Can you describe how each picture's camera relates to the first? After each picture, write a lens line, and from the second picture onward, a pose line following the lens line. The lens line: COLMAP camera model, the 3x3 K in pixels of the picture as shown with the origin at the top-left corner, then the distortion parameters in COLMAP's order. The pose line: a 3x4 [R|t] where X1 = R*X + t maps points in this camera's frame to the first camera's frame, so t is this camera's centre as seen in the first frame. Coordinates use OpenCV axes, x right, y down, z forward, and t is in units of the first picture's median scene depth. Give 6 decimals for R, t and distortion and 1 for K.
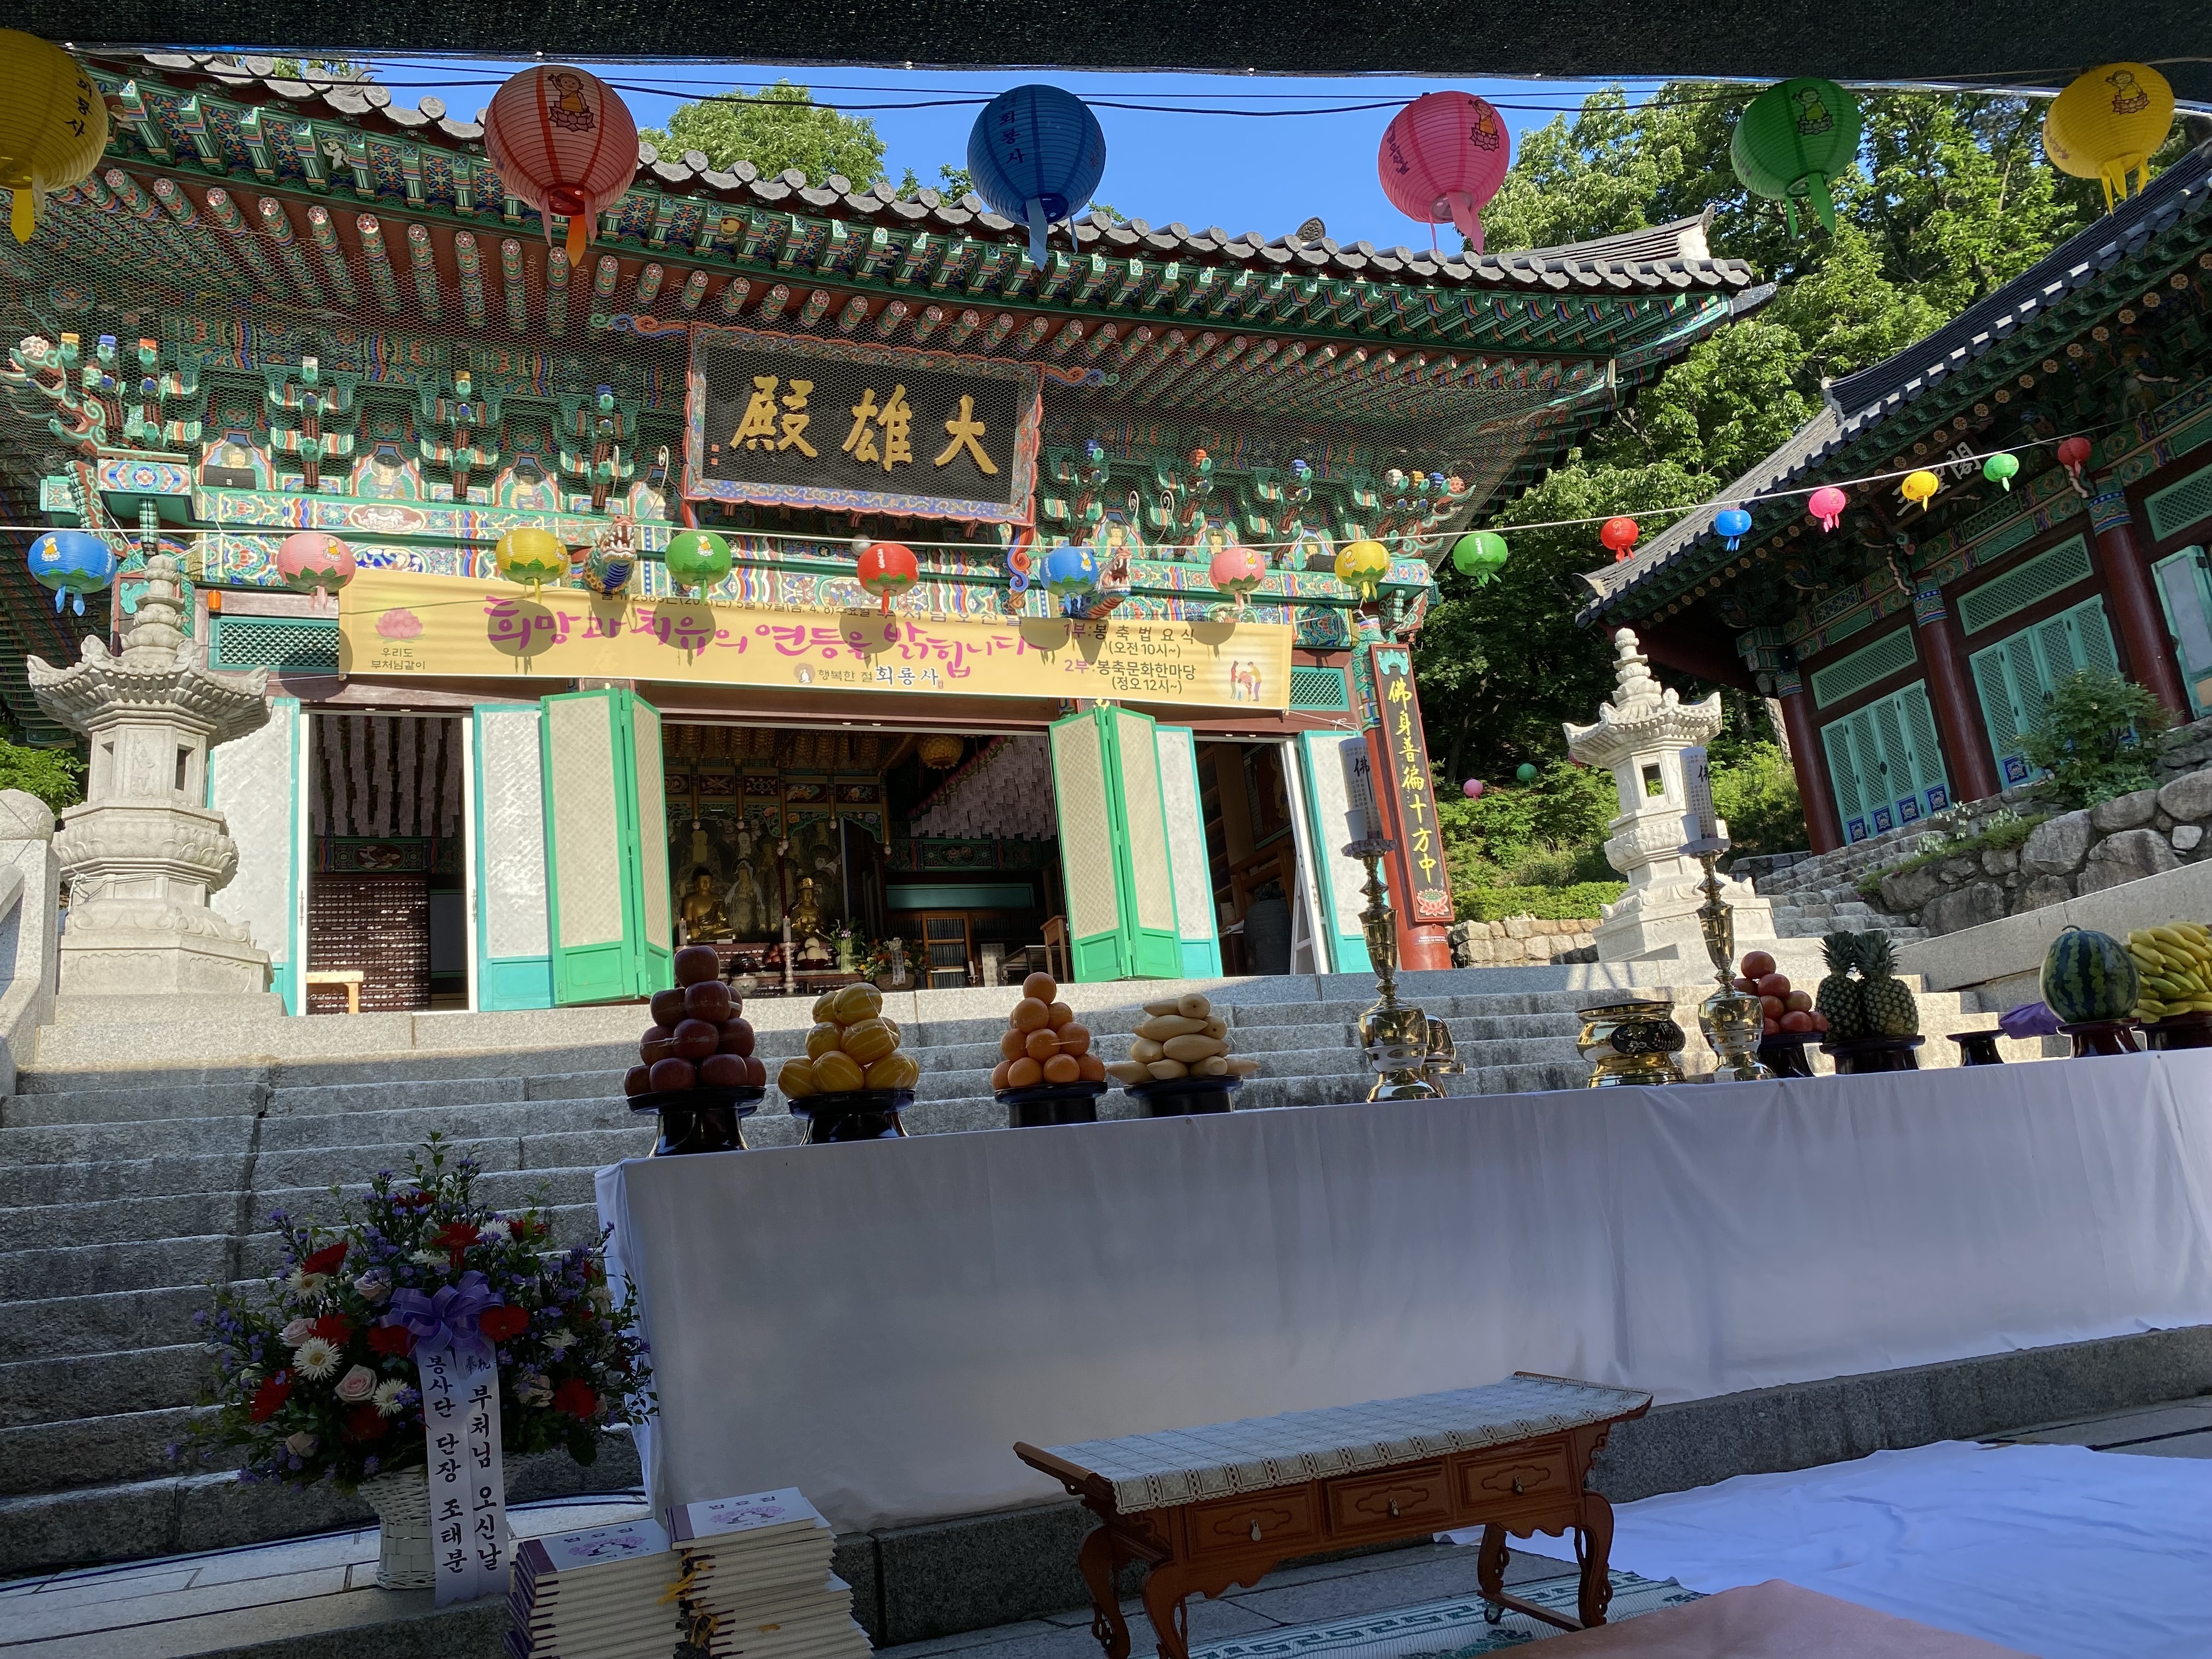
lens RADIAL K [[1674.7, 0, 1093.0], [0, 1674.7, 865.7], [0, 0, 1]] dist [0.107733, -0.198474]
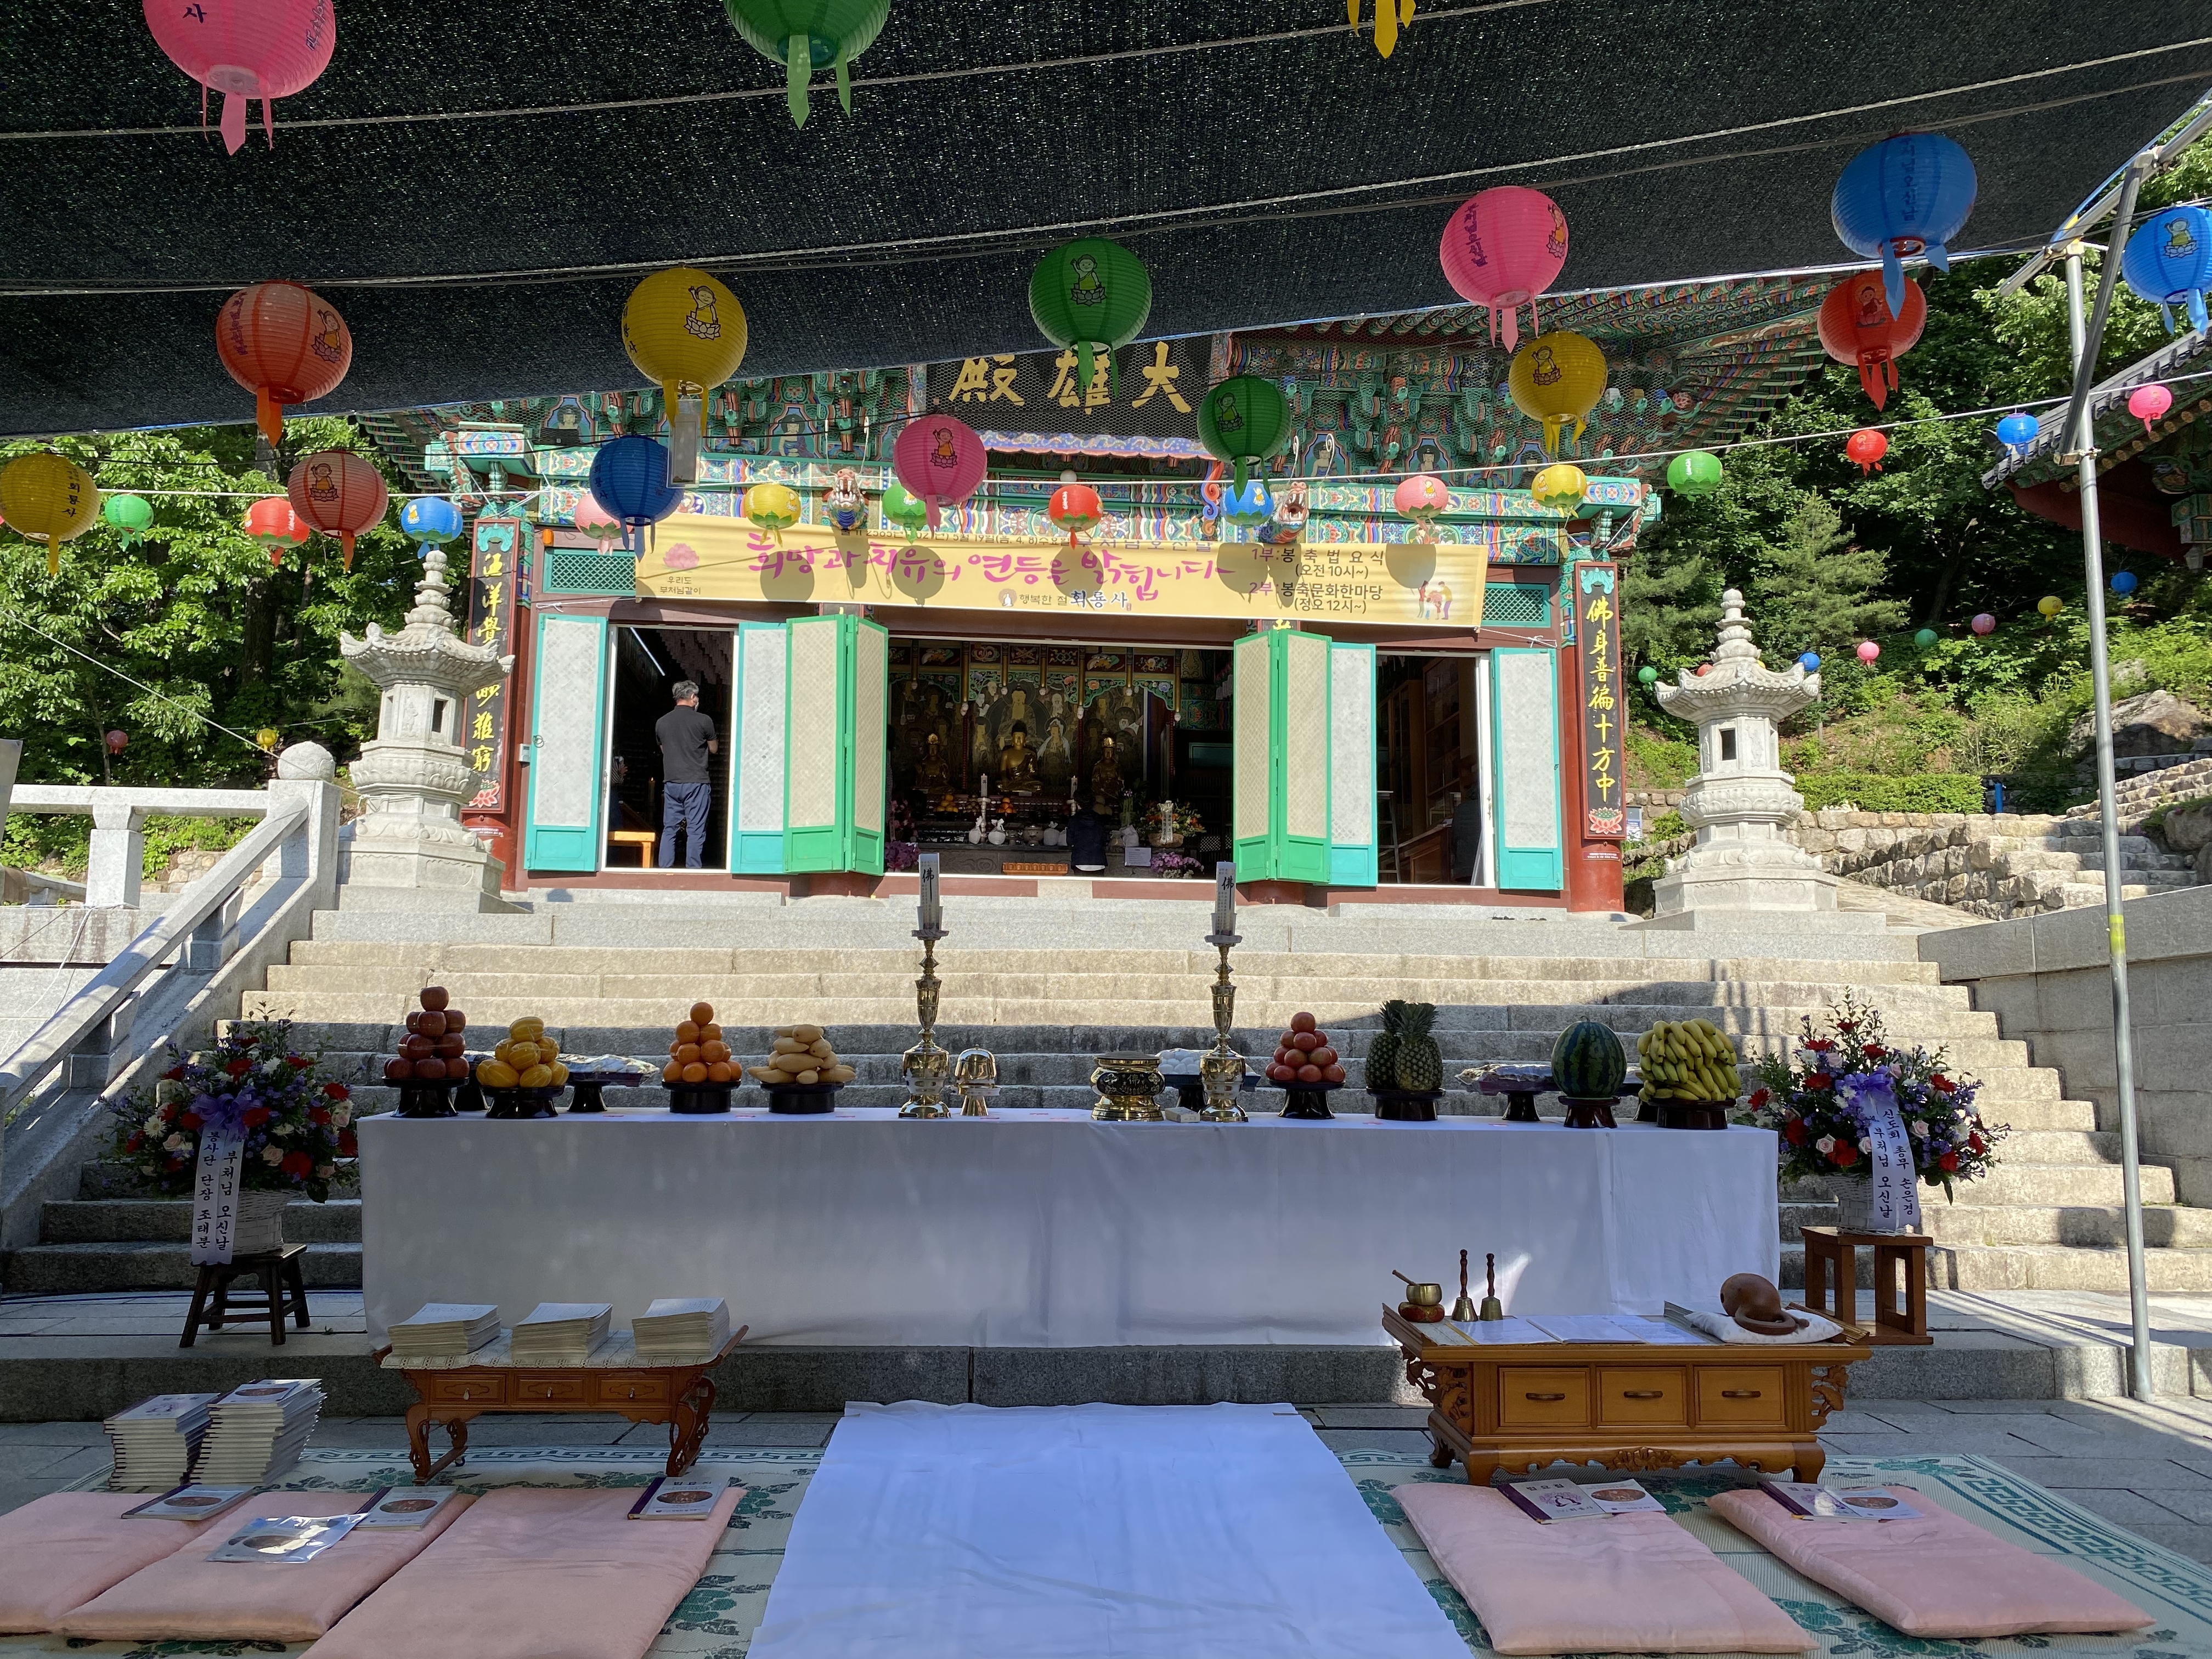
lens RADIAL K [[1674.7, 0, 1093.0], [0, 1674.7, 865.7], [0, 0, 1]] dist [0.107733, -0.198474]
pose [[0.949482, 0.080040, -0.303443, 0.245410], [-0.039475, 0.989709, 0.137539, -0.090996], [0.311329, -0.118612, 0.942871, -0.094078]]
